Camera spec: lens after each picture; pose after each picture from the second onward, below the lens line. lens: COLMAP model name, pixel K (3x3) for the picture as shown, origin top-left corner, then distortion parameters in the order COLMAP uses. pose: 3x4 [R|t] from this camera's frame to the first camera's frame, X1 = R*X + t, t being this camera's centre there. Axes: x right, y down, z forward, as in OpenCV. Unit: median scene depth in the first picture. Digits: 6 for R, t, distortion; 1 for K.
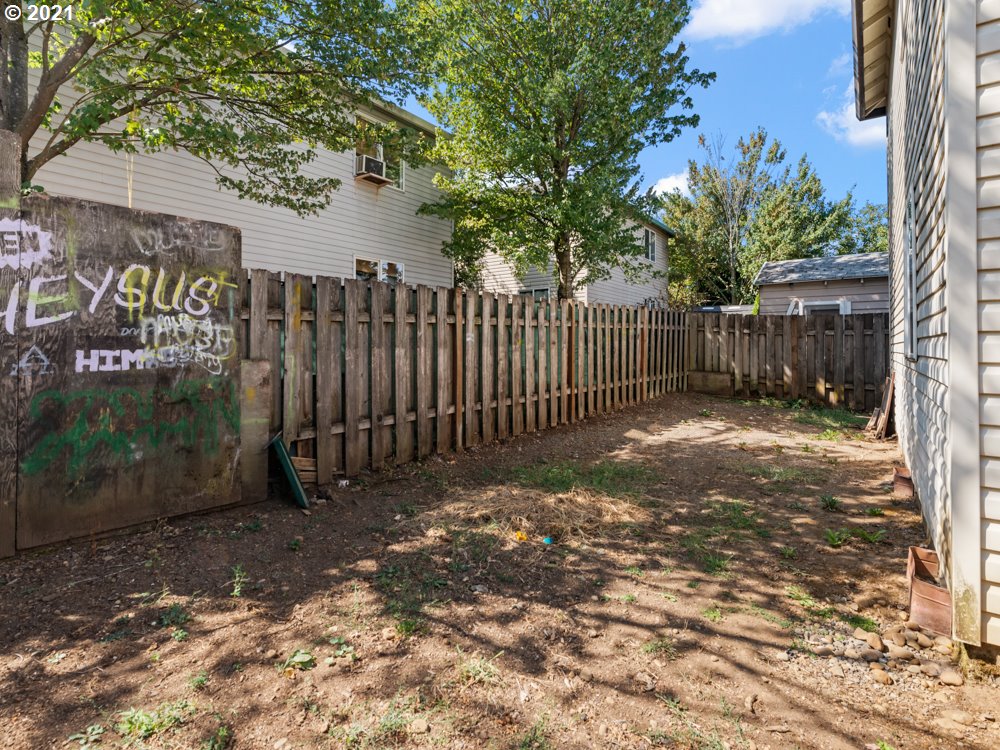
lens RADIAL K [[489.8, 0, 494.0], [0, 489.8, 350.0], [0, 0, 1]] dist [-0.000869, -0.000214]
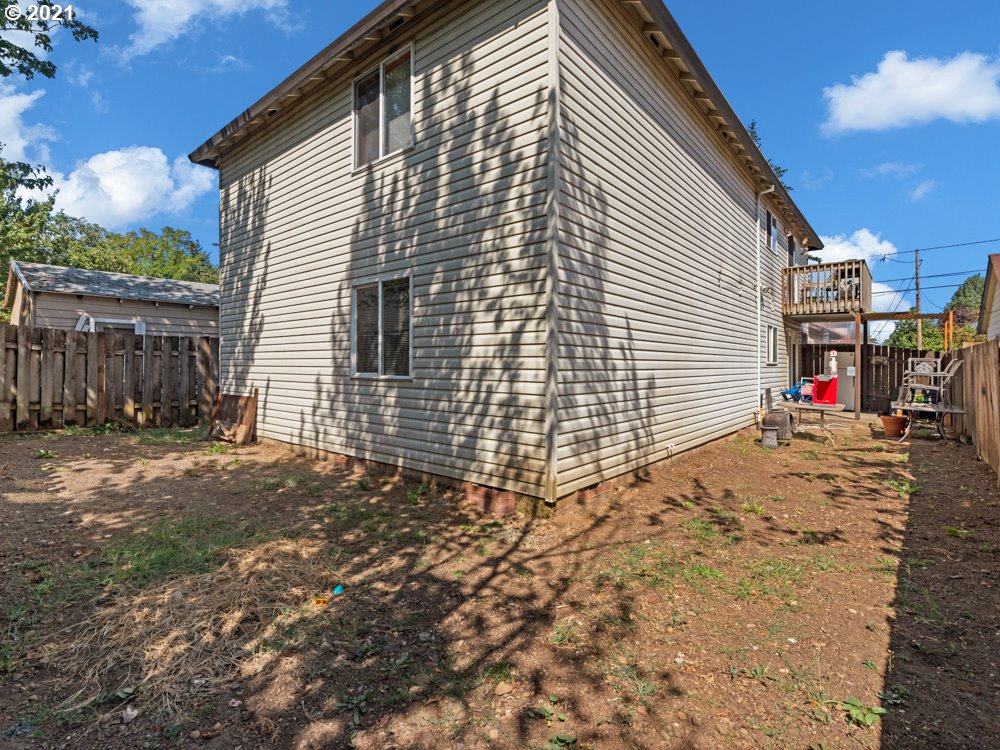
lens RADIAL K [[489.8, 0, 494.0], [0, 489.8, 350.0], [0, 0, 1]] dist [-0.000869, -0.000214]
pose [[0.056327, 0.025848, 0.998078, -0.930044], [0.003921, 0.999651, -0.026110, -0.040845], [-0.998405, 0.005384, 0.056207, 0.759312]]
